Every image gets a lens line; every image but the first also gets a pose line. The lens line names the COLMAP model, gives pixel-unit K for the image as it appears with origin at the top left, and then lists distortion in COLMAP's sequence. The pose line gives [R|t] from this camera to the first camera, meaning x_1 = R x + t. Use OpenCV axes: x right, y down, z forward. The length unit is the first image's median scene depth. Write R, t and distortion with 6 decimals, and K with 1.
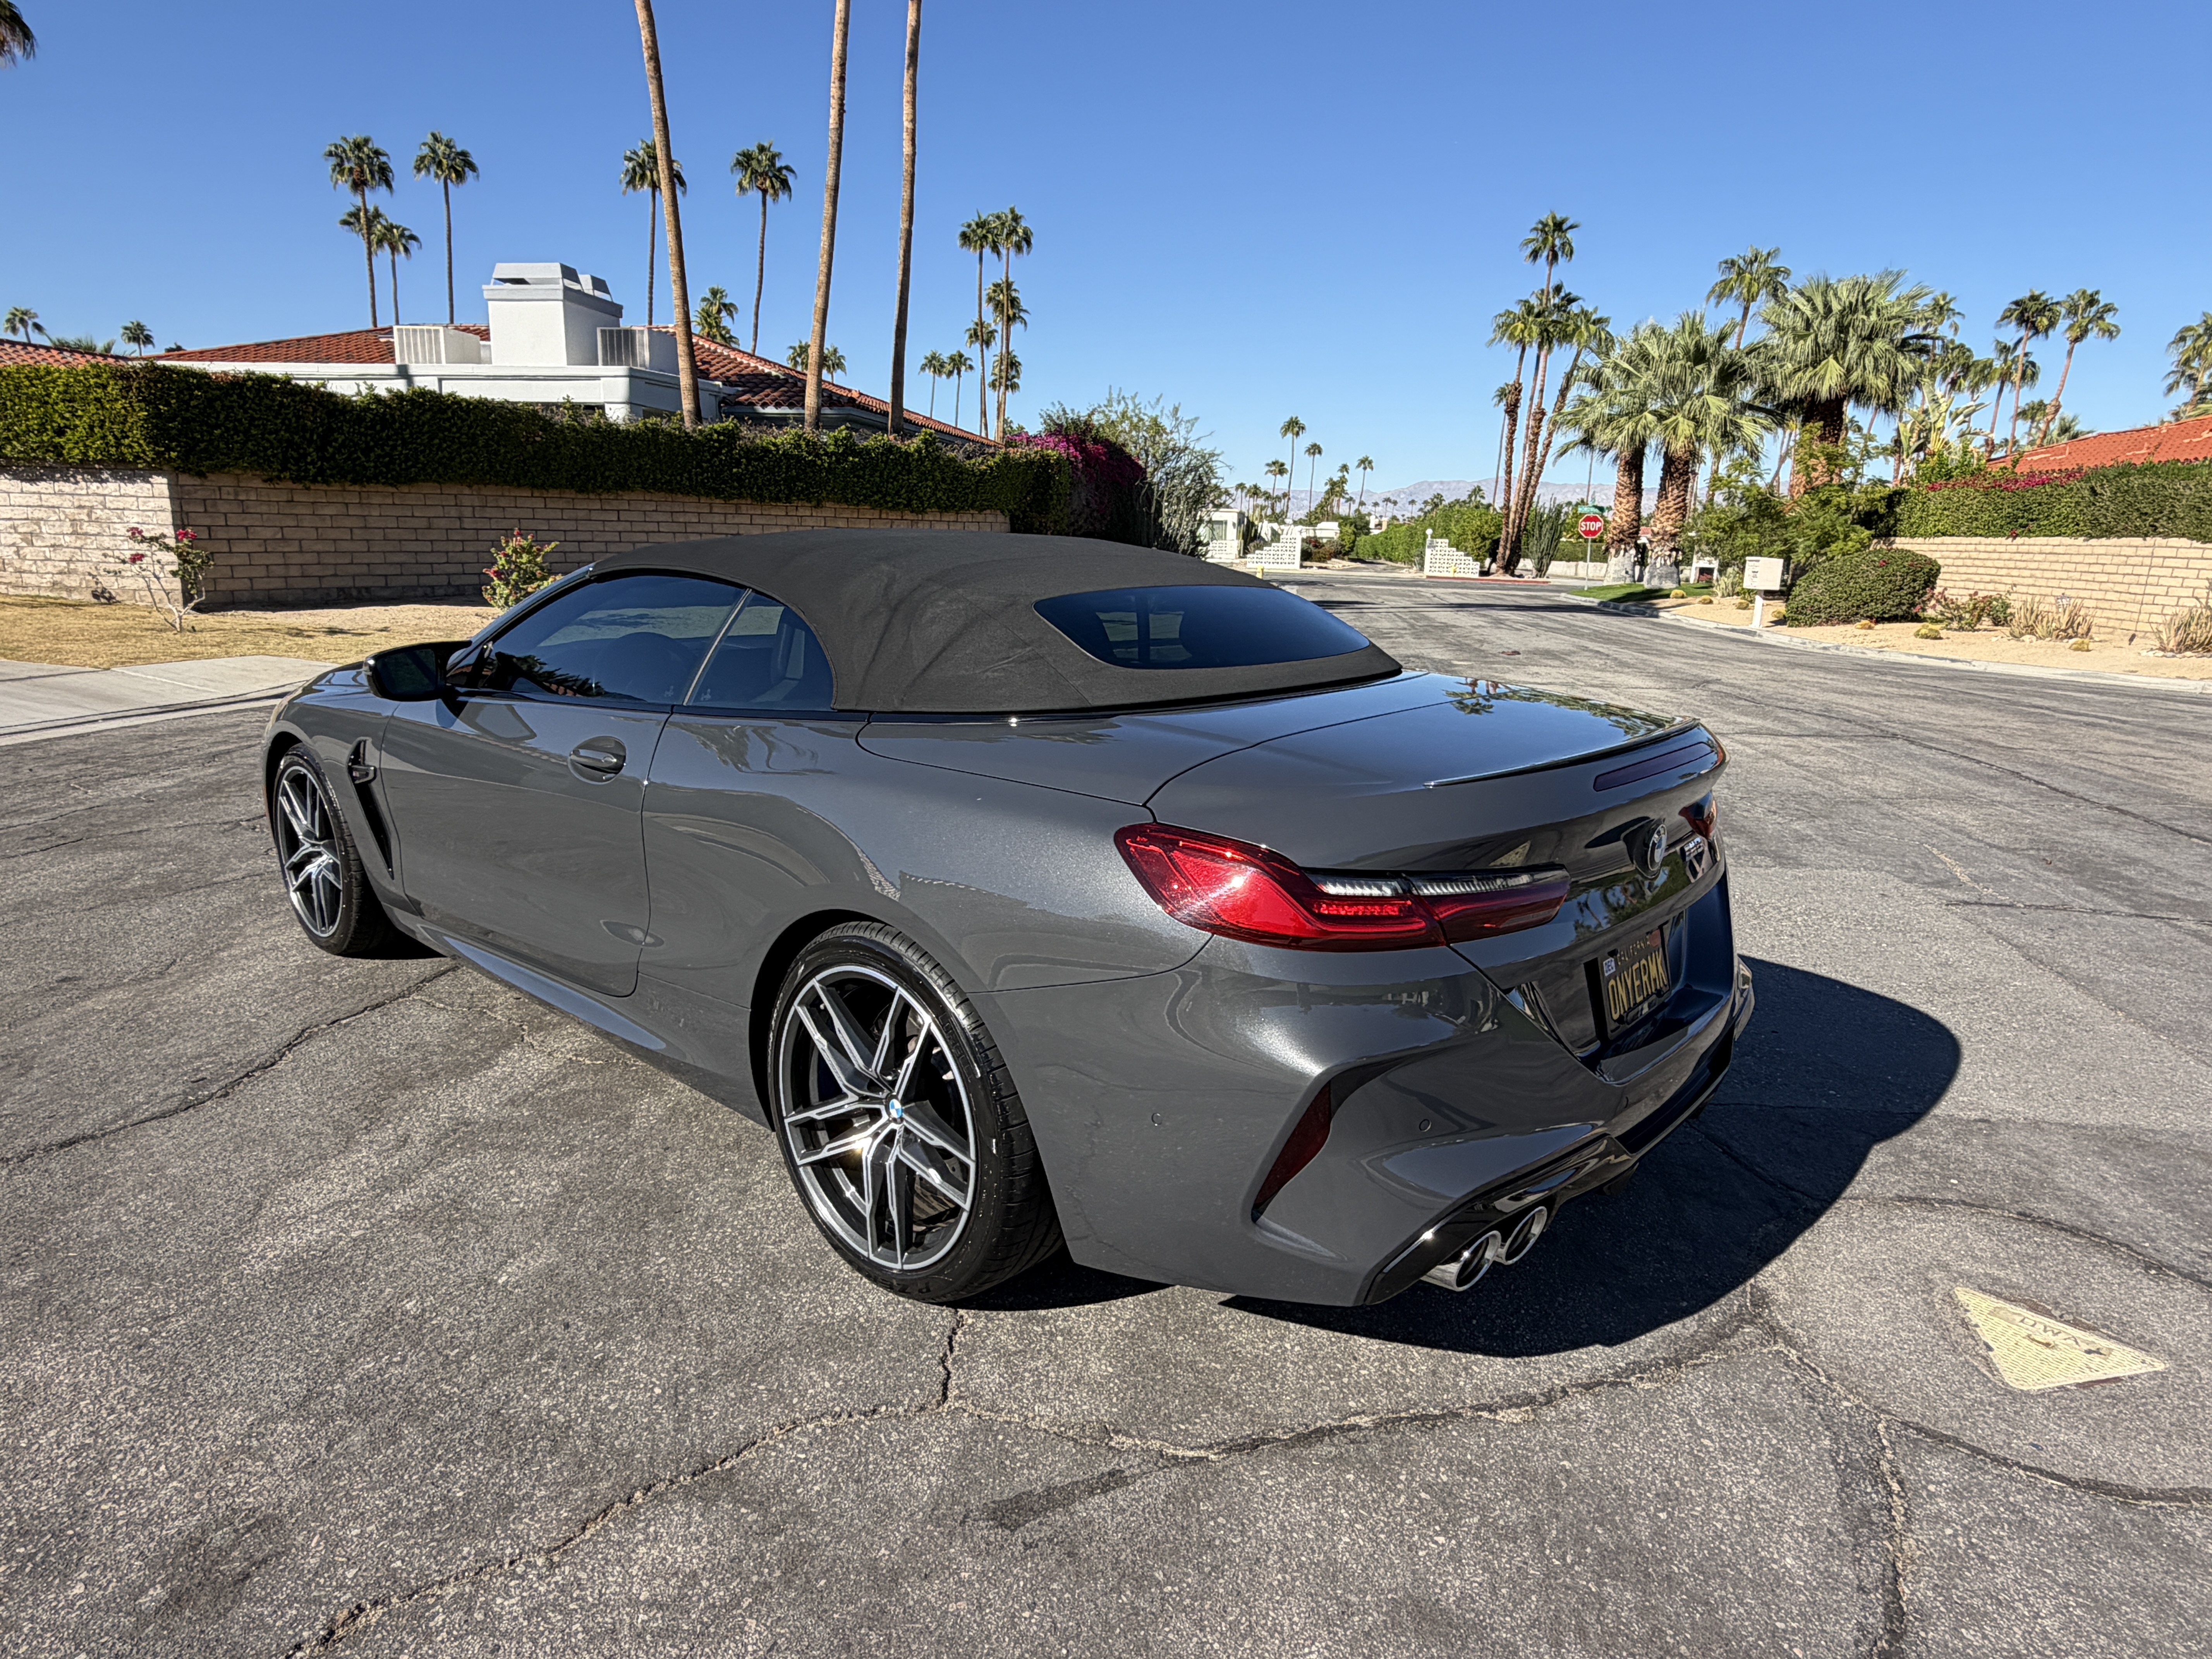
lens RADIAL K [[1314.3, 0, 1109.3], [0, 1314.3, 828.5], [0, 0, 1]] dist [0.001187, -0.000471]
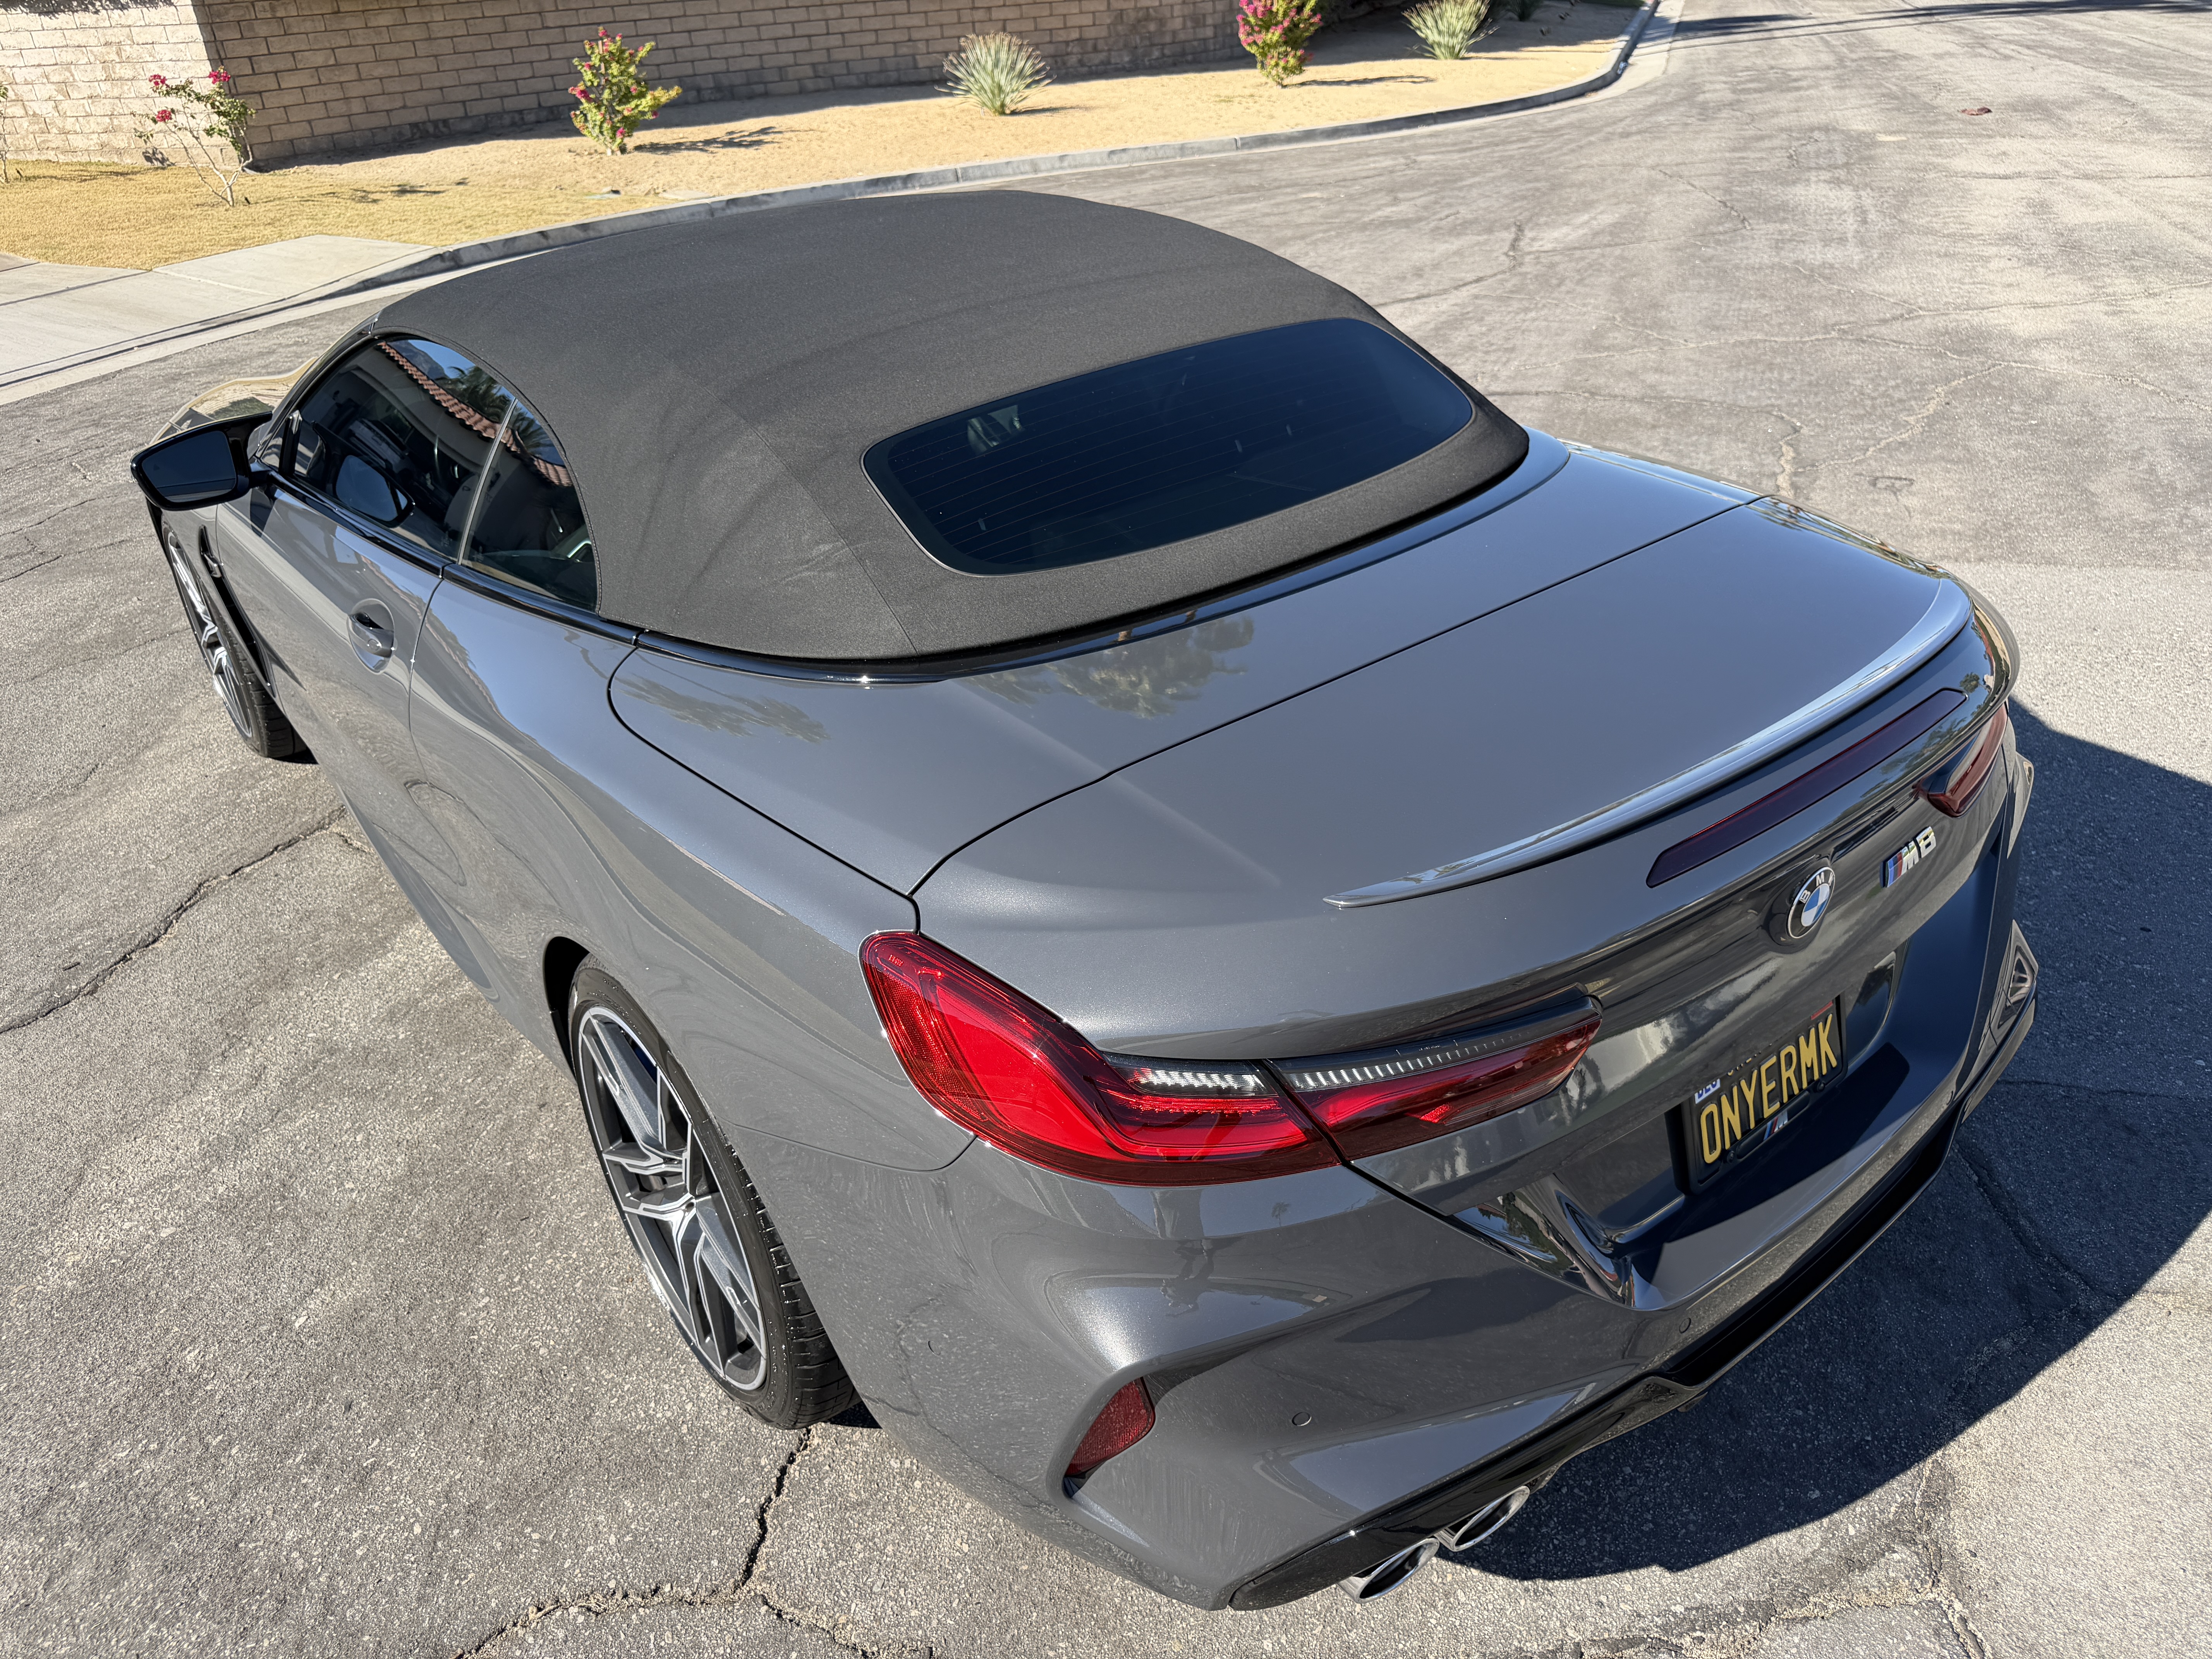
lens RADIAL K [[1584.1, 0, 1099.4], [0, 1584.1, 839.8], [0, 0, 1]] dist [0.010063, -0.009004]
pose [[0.980386, 0.021921, -0.195864, 0.025014], [0.037034, 0.955603, 0.292321, -0.024885], [0.193577, -0.293841, 0.936048, 0.027653]]
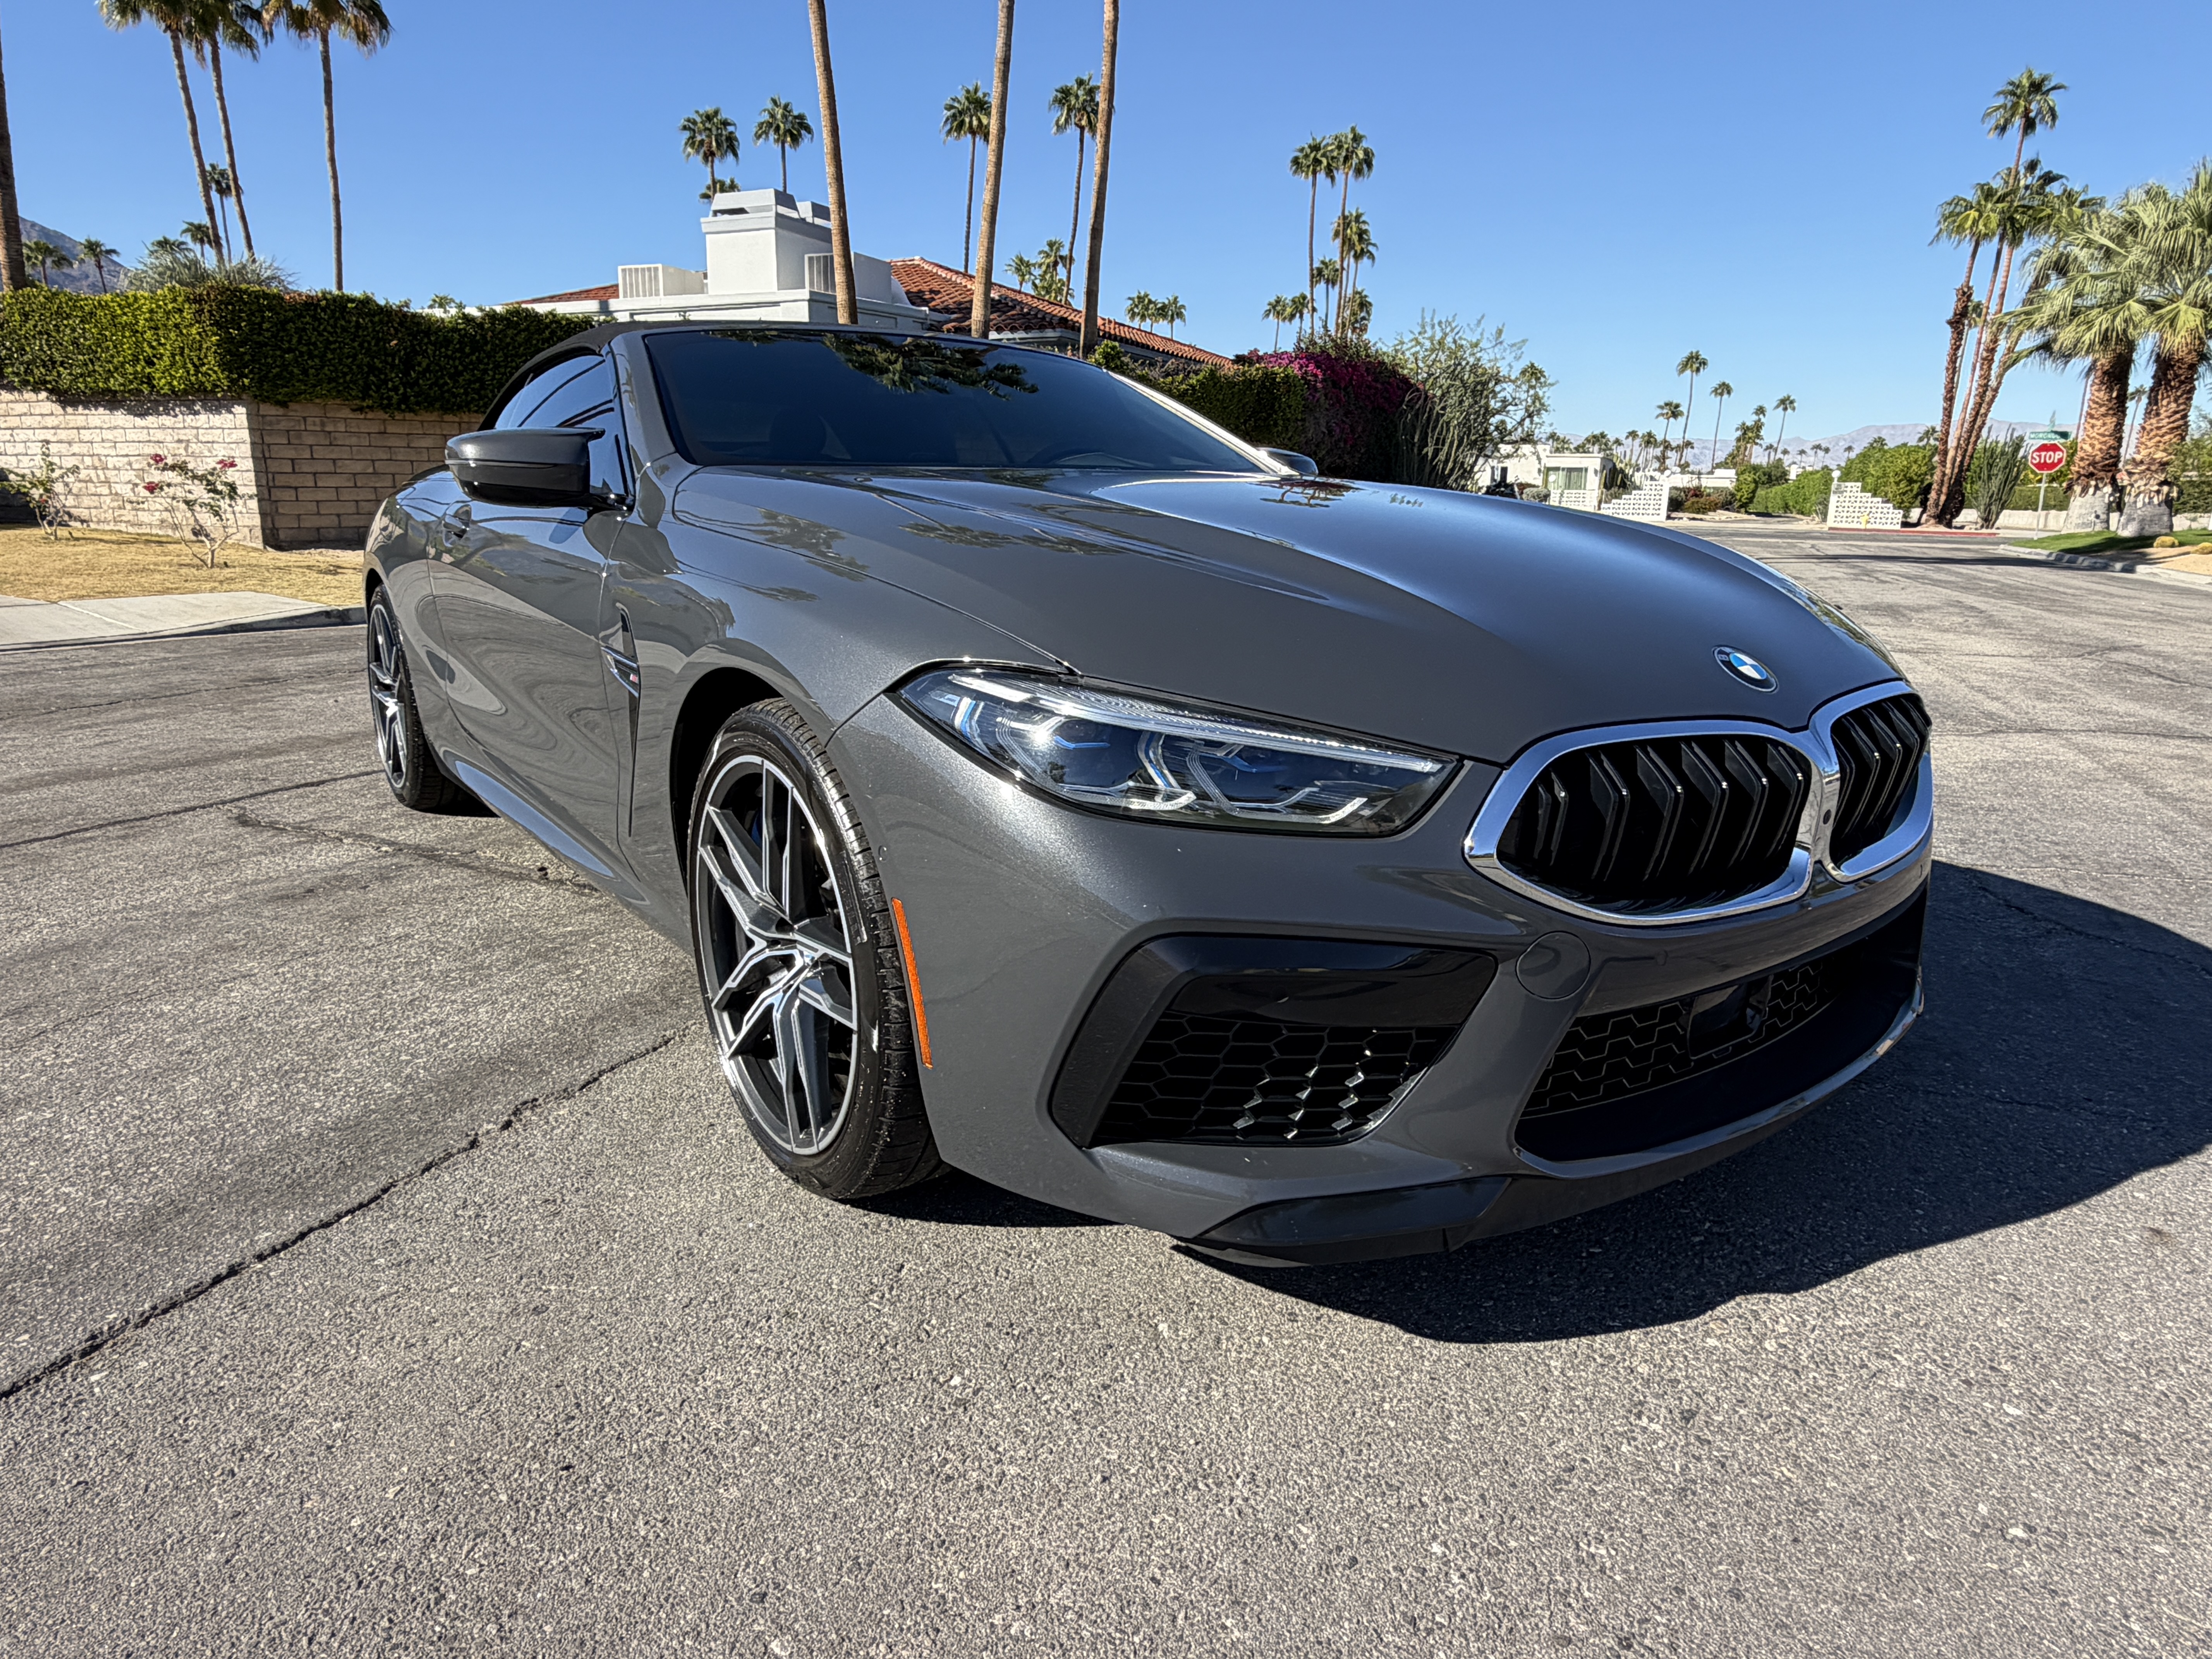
lens RADIAL K [[1371.2, 0, 1087.5], [0, 1371.2, 812.5], [0, 0, 1]] dist [0.000845, 0.001828]
pose [[0.962744, 0.048379, -0.266052, 0.100537], [-0.046370, 0.998829, 0.013833, -0.011777], [0.266409, -0.000981, 0.963859, 0.145296]]
